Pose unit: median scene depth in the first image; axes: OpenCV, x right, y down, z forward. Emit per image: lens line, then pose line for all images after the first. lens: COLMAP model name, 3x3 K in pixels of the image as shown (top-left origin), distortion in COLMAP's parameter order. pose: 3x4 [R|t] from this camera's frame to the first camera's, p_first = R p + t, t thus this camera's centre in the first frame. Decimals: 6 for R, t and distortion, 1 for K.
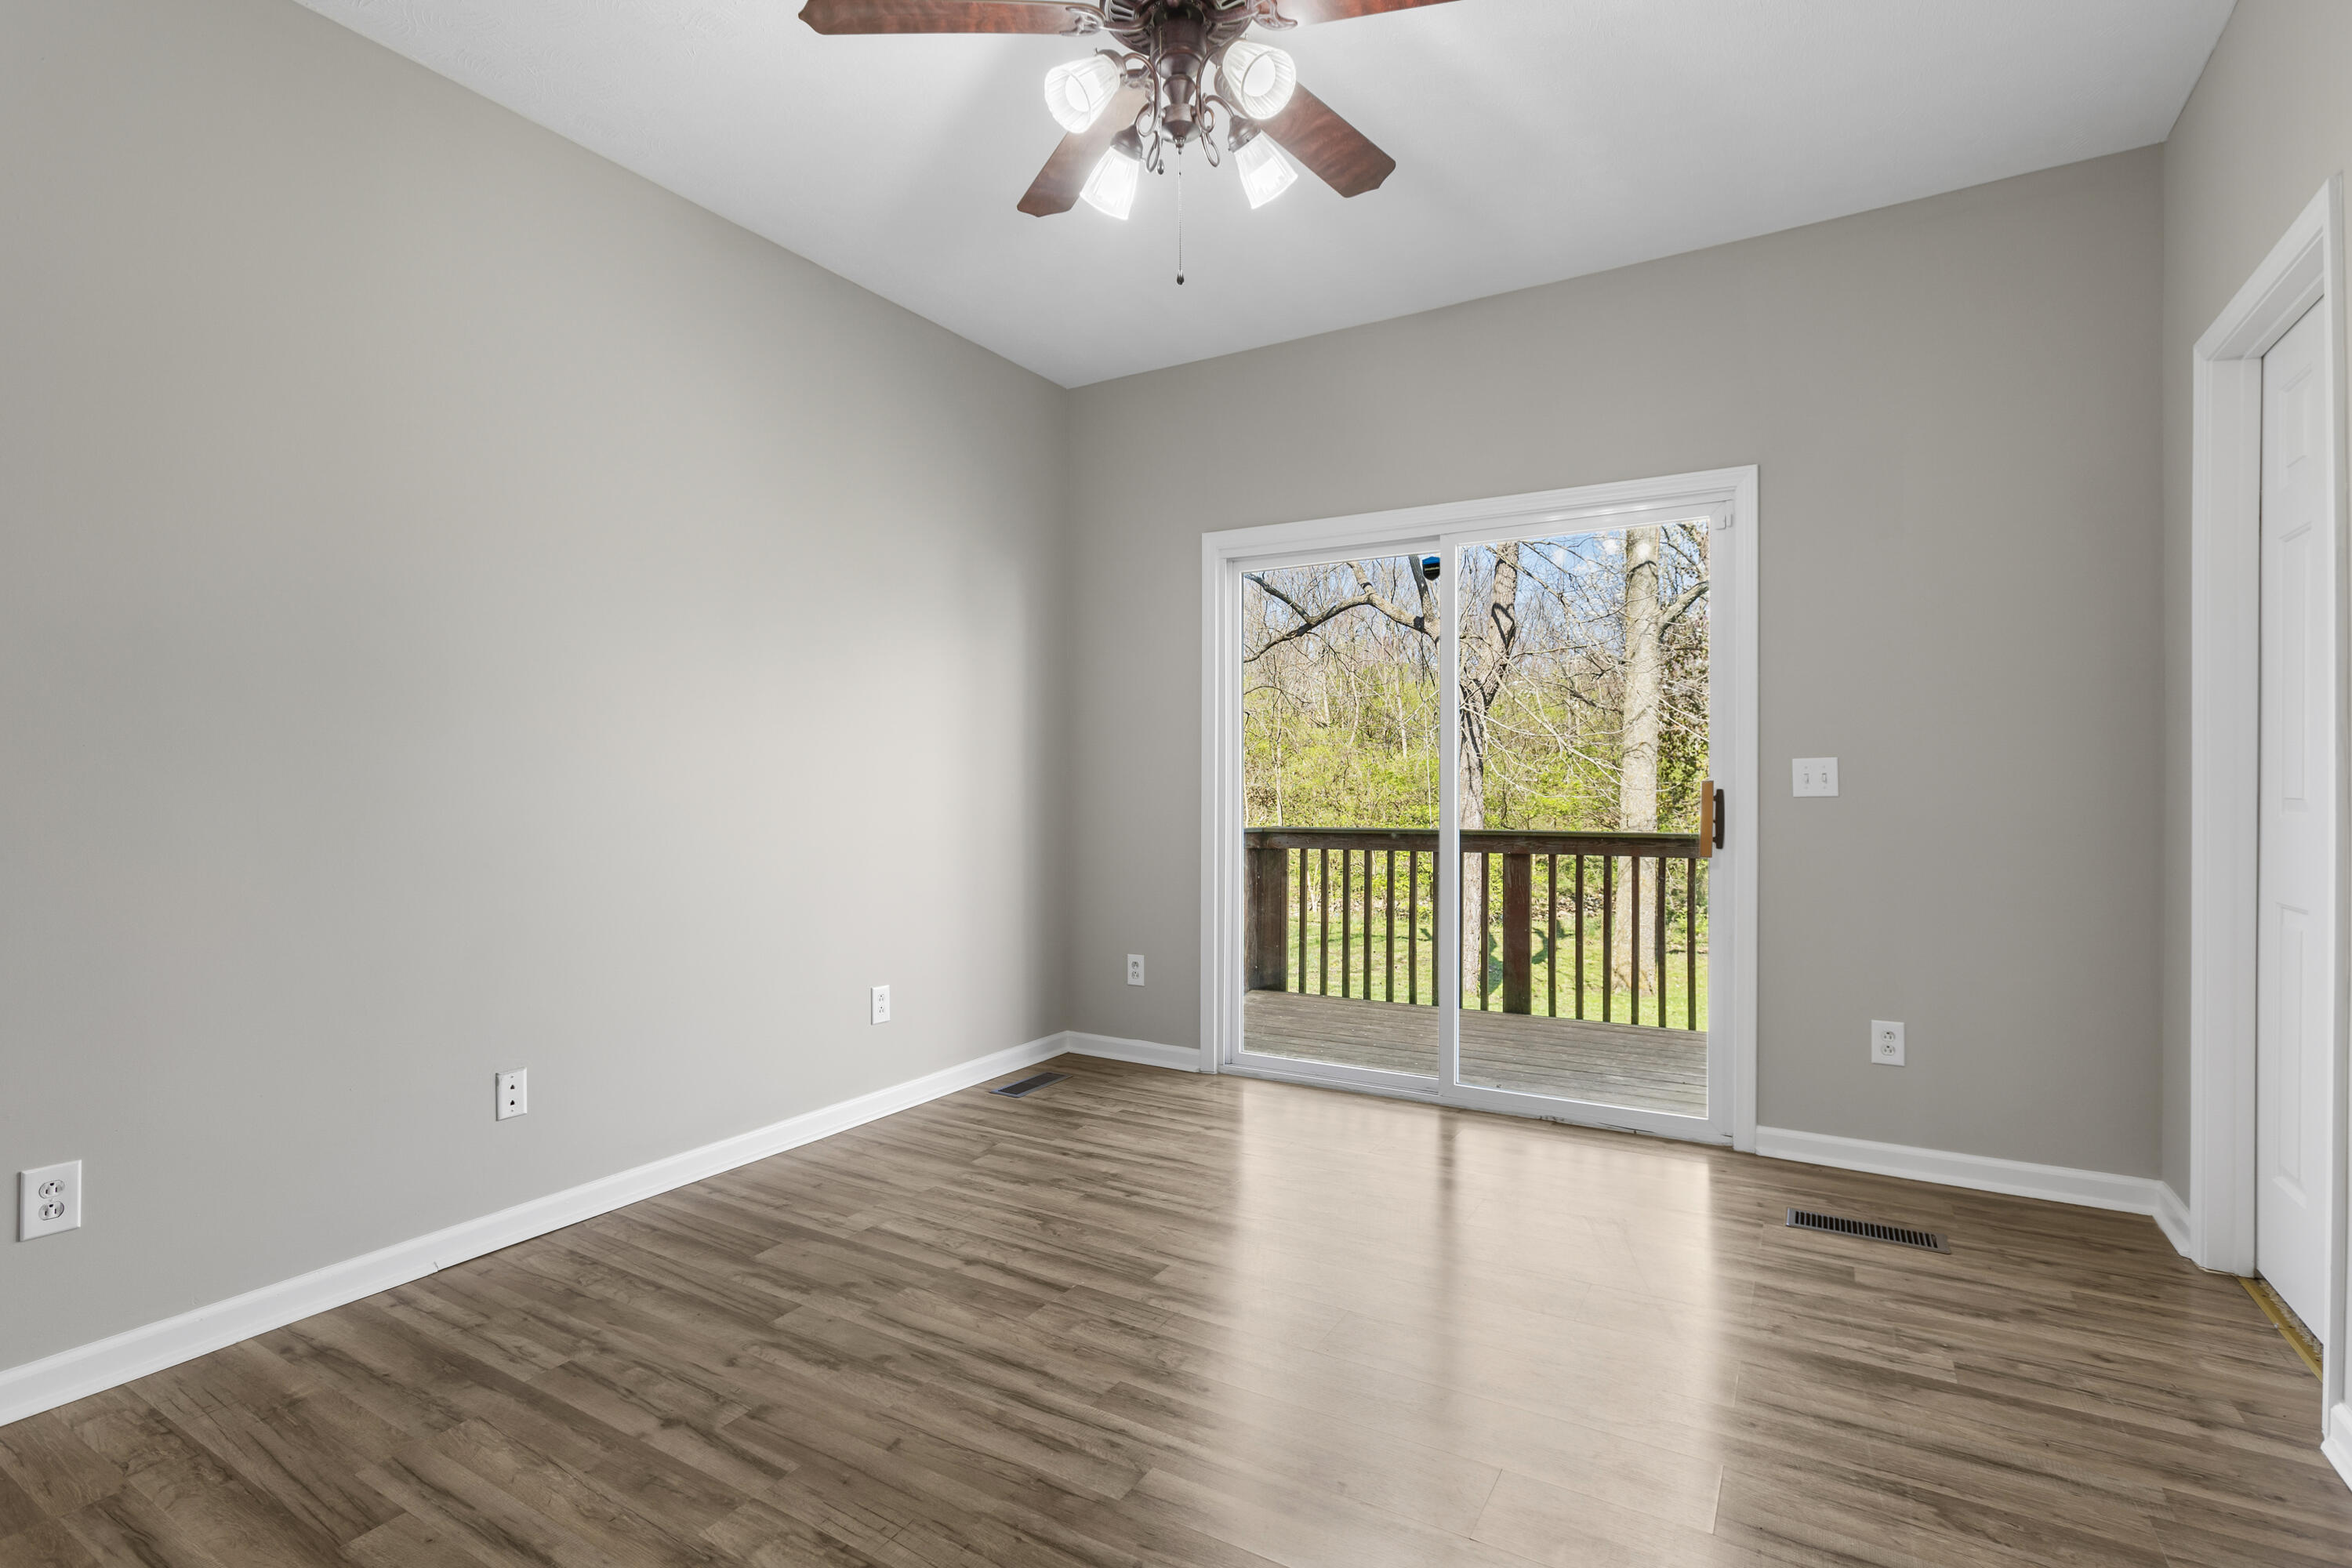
lens RADIAL K [[1144.6, 0, 1208.9], [0, 1144.6, 791.3], [0, 0, 1]] dist [-0.019906, 0.013113]
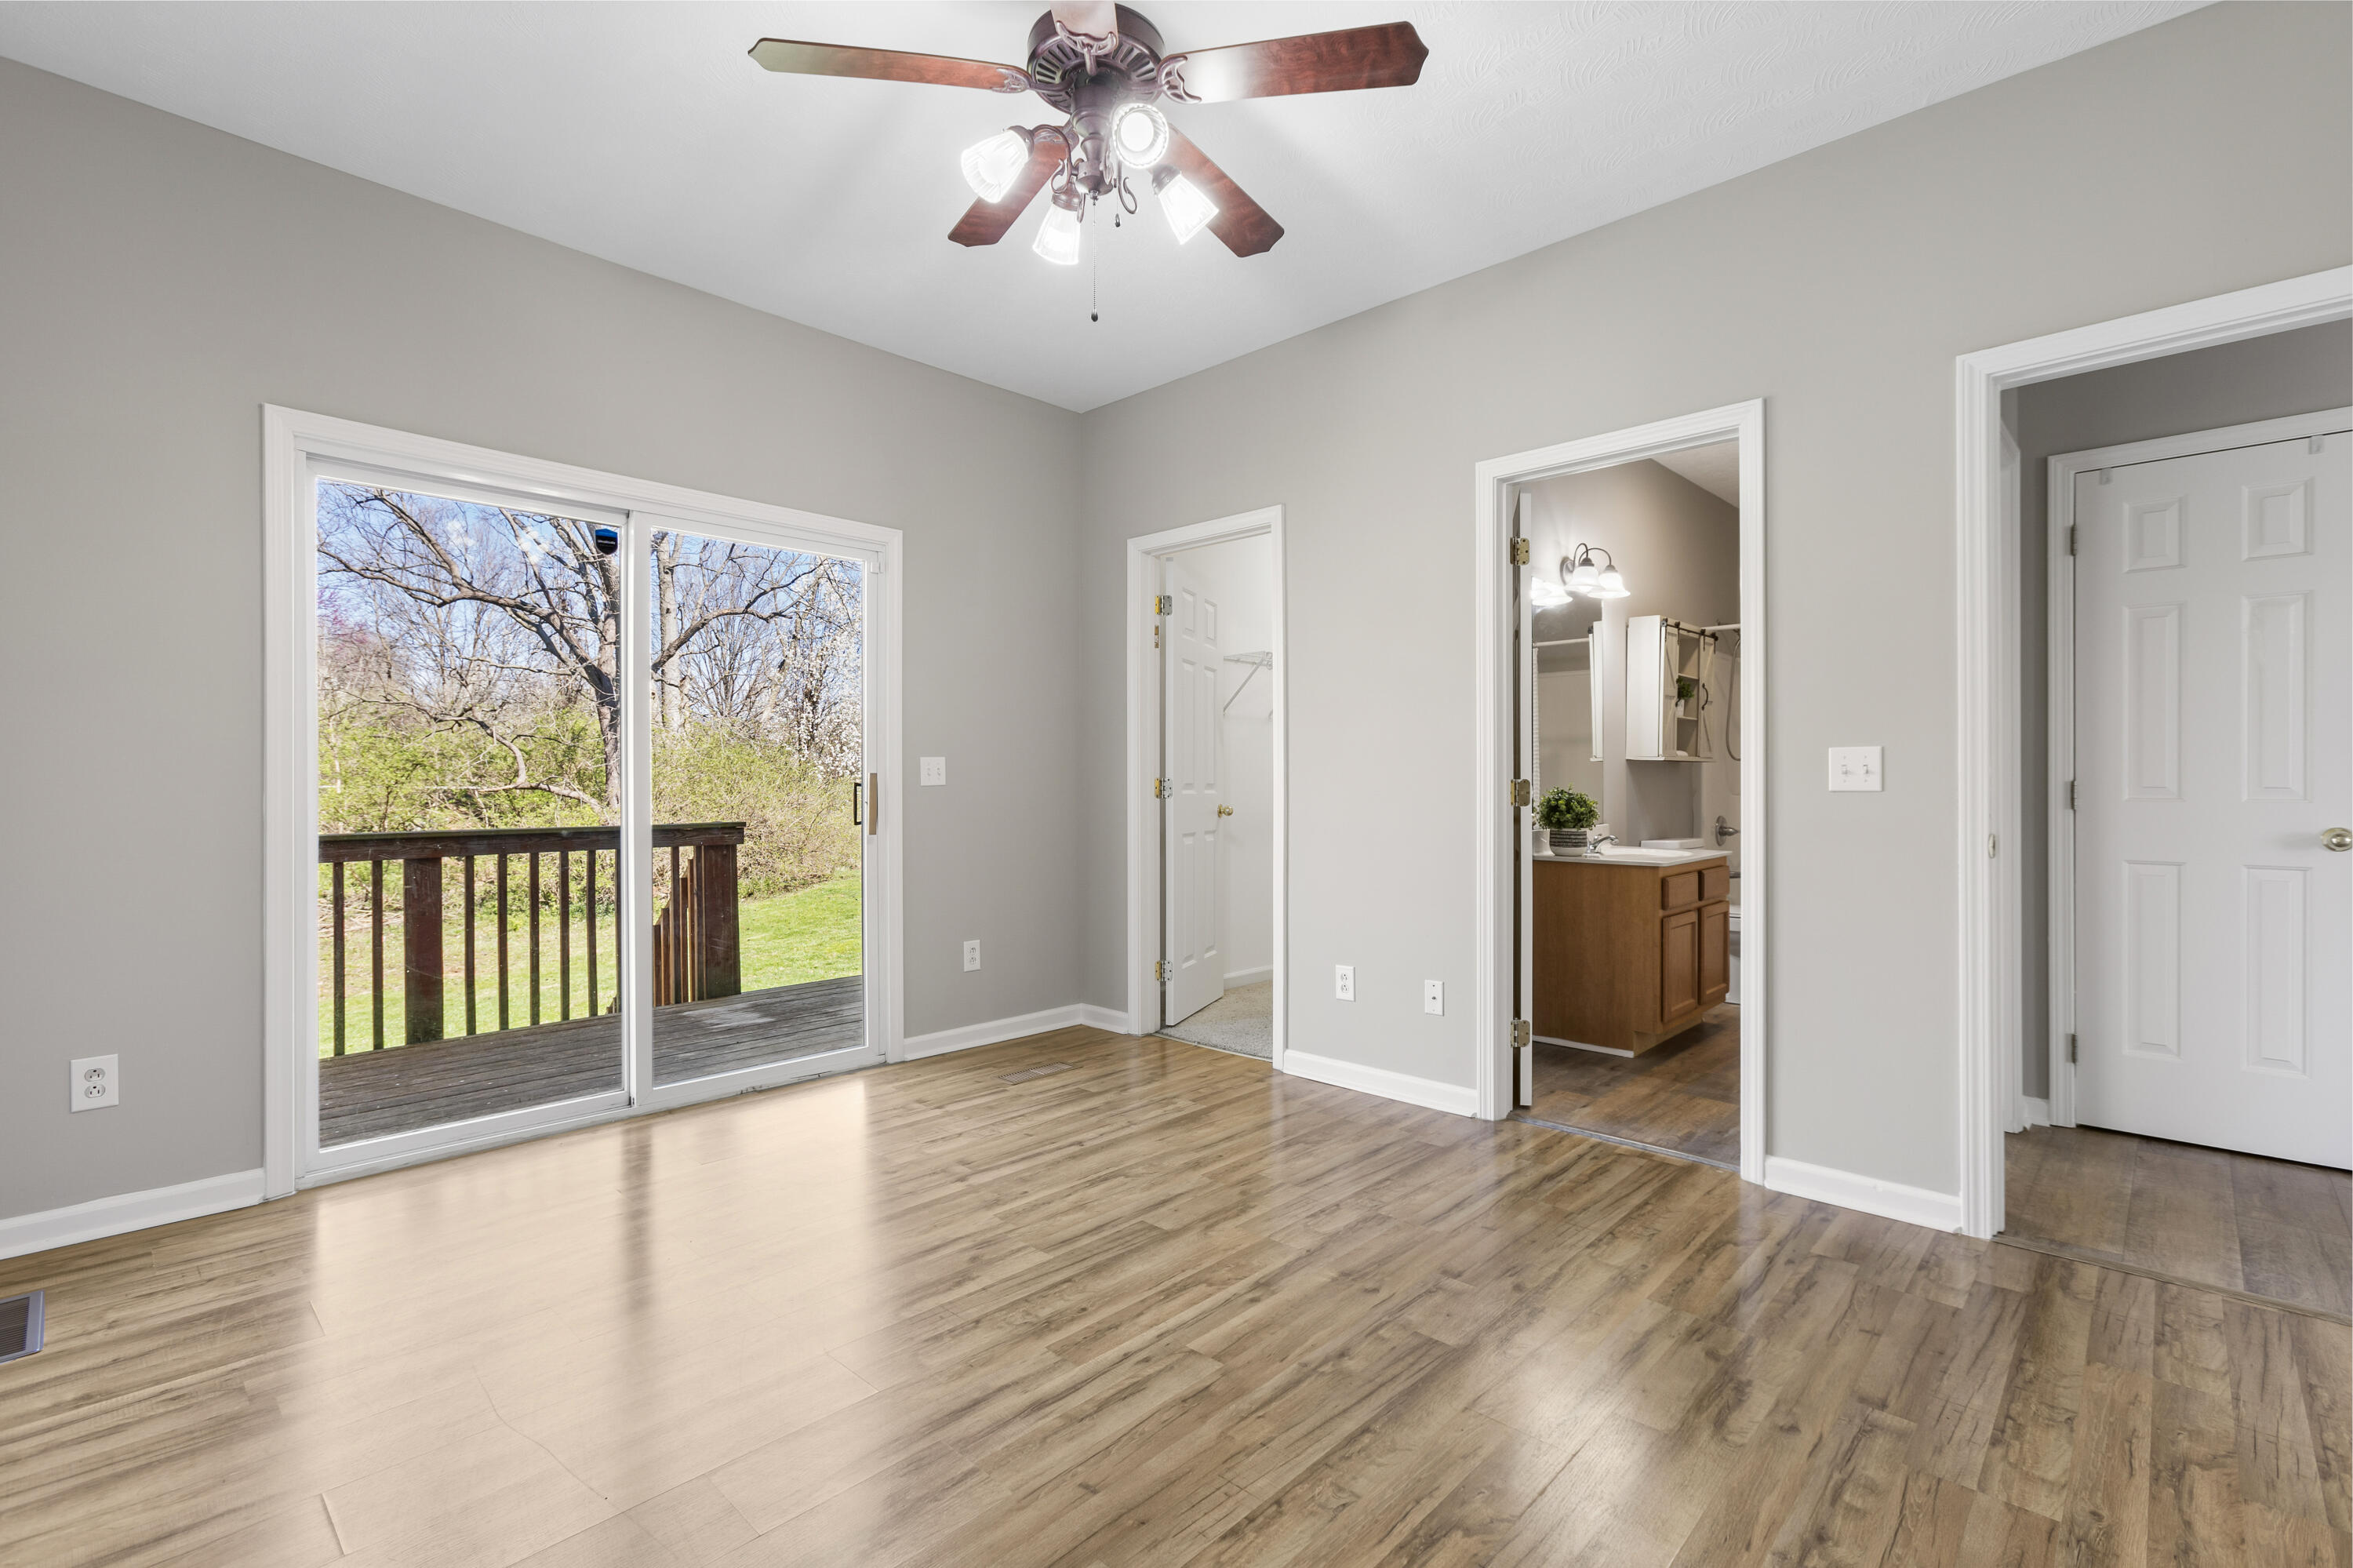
lens RADIAL K [[1027.3, 0, 1209.6], [0, 1027.3, 785.8], [0, 0, 1]] dist [-0.013523, 0.007080]
pose [[0.215972, -0.002121, 0.976397, -0.611101], [0.007976, 0.999968, 0.000408, 0.006943], [-0.976367, 0.007700, 0.215982, 0.419618]]
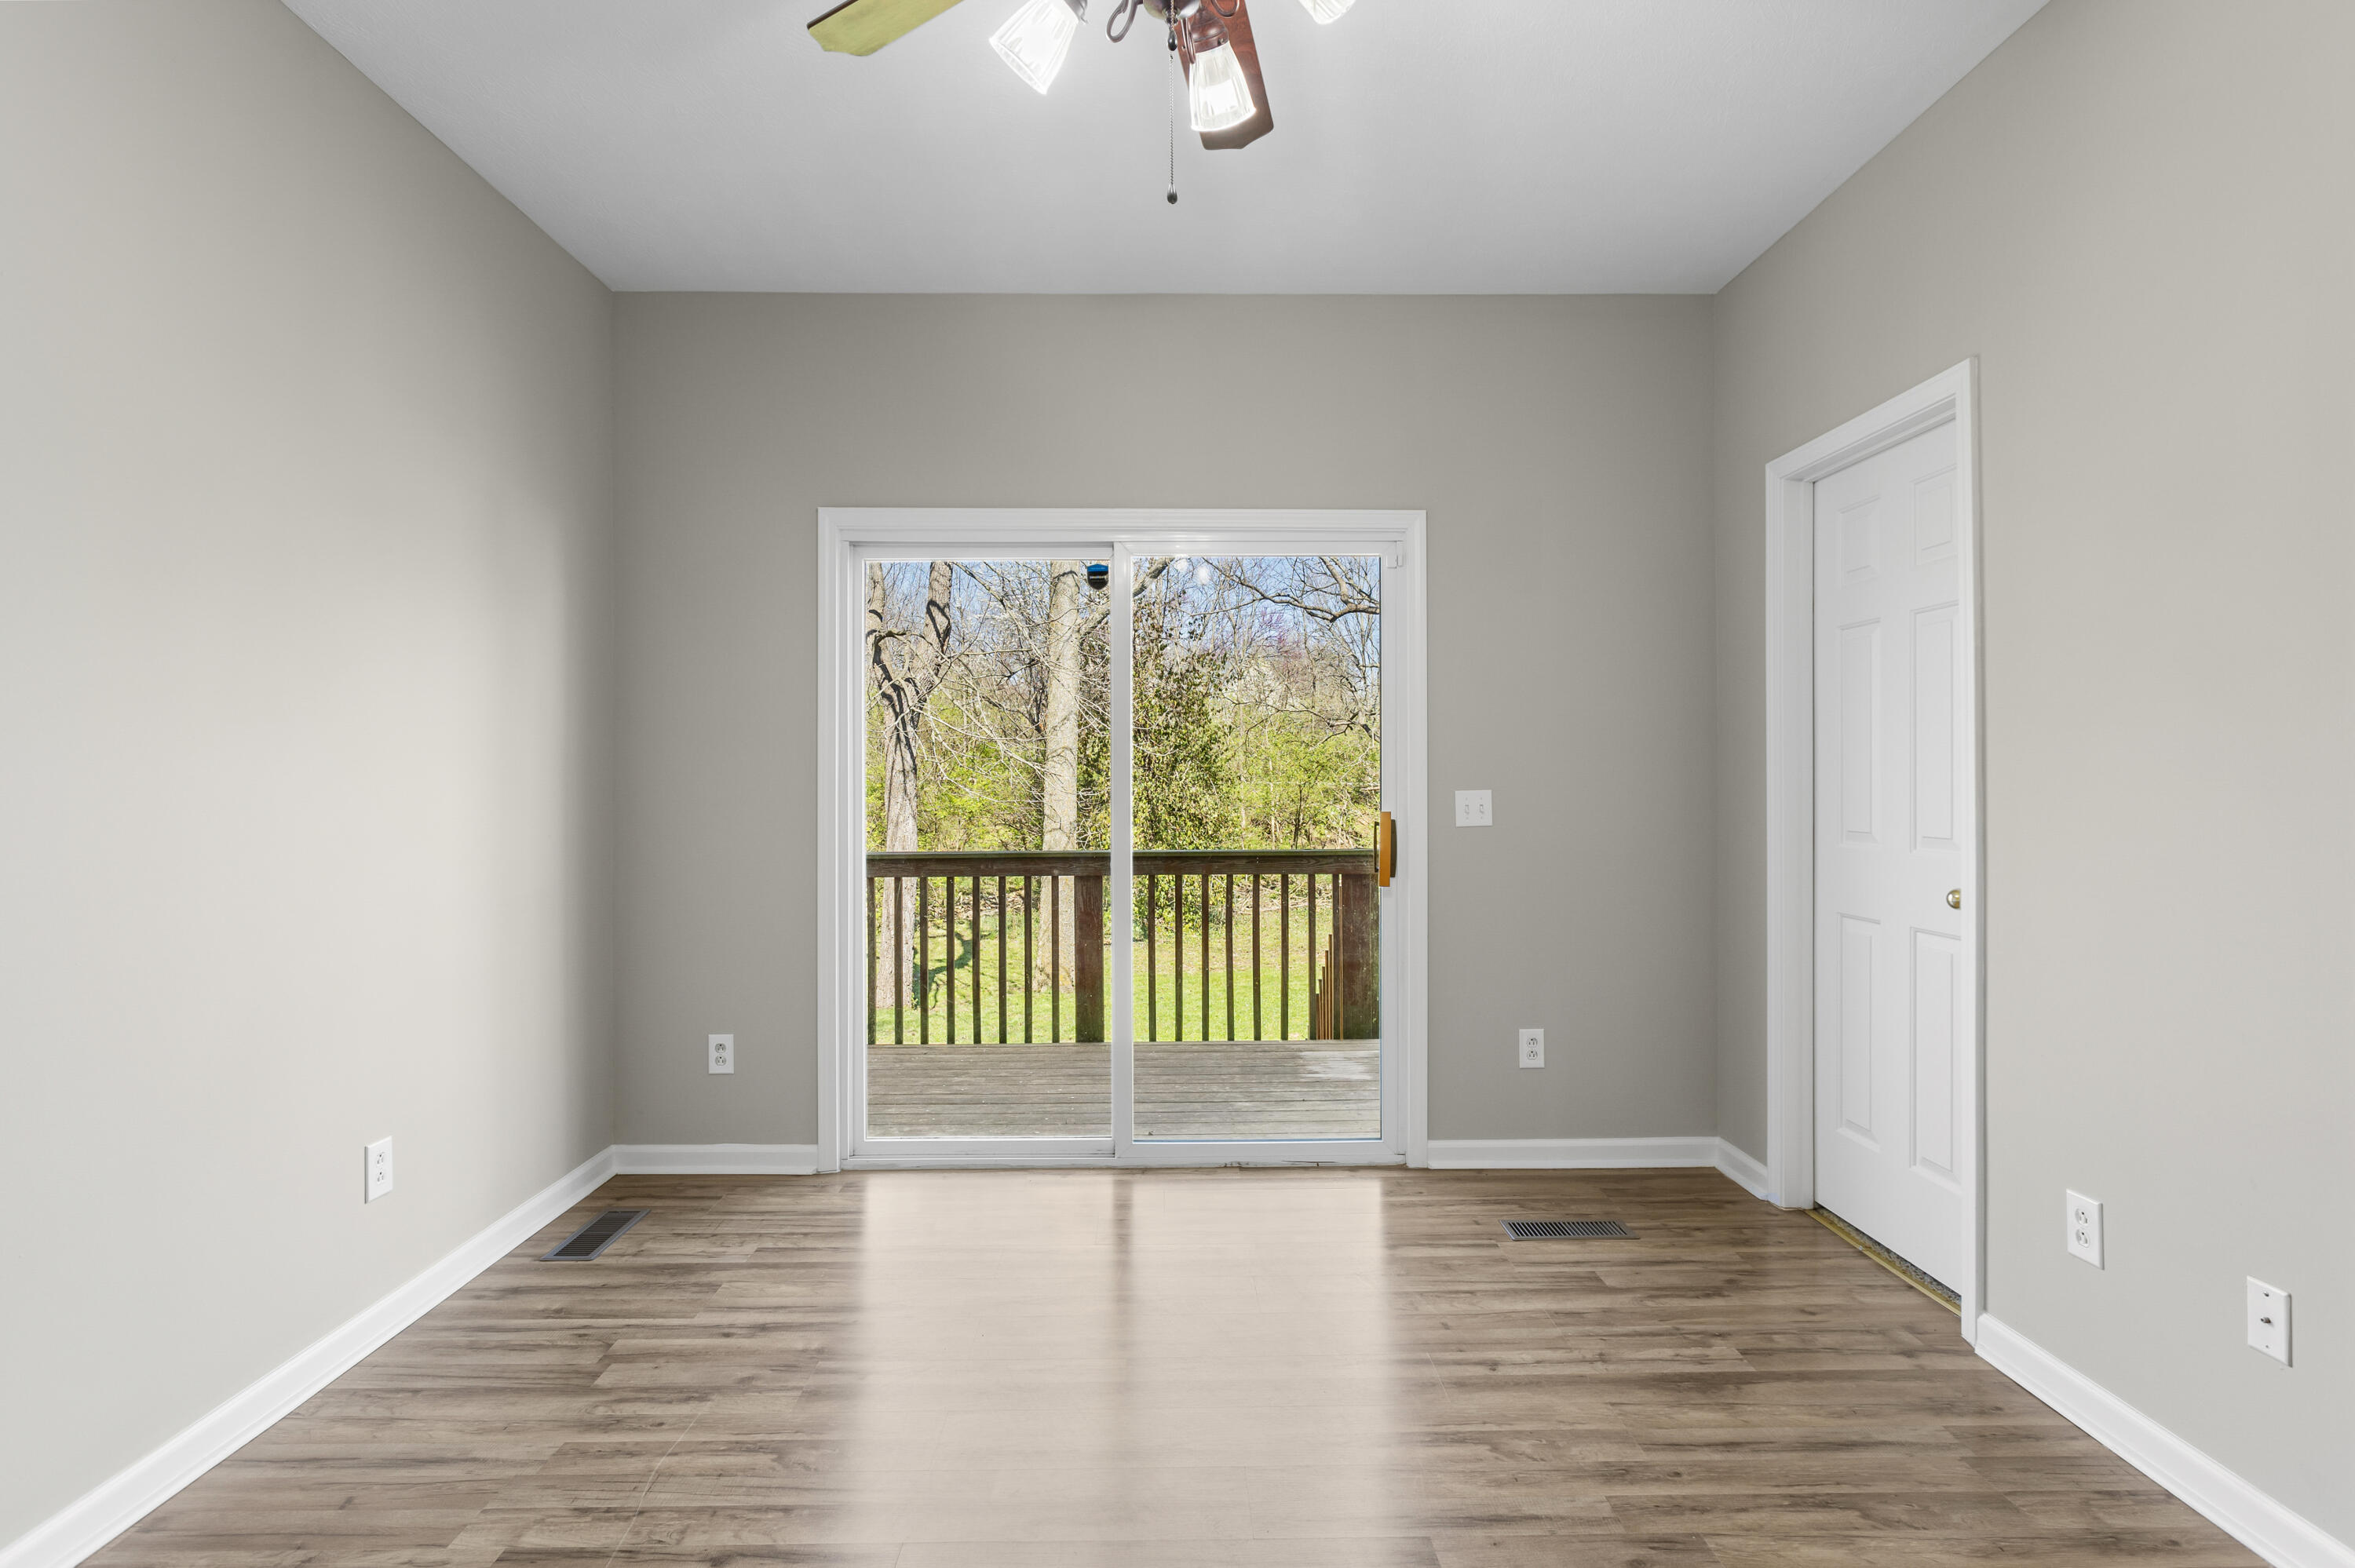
lens RADIAL K [[1145.9, 0, 1215.6], [0, 1145.9, 774.7], [0, 0, 1]] dist [-0.019906, 0.013113]
pose [[0.850242, 0.002351, 0.526388, -0.249547], [0.002383, 0.999963, -0.008316, -0.036216], [-0.526387, 0.008325, 0.850204, 0.213752]]
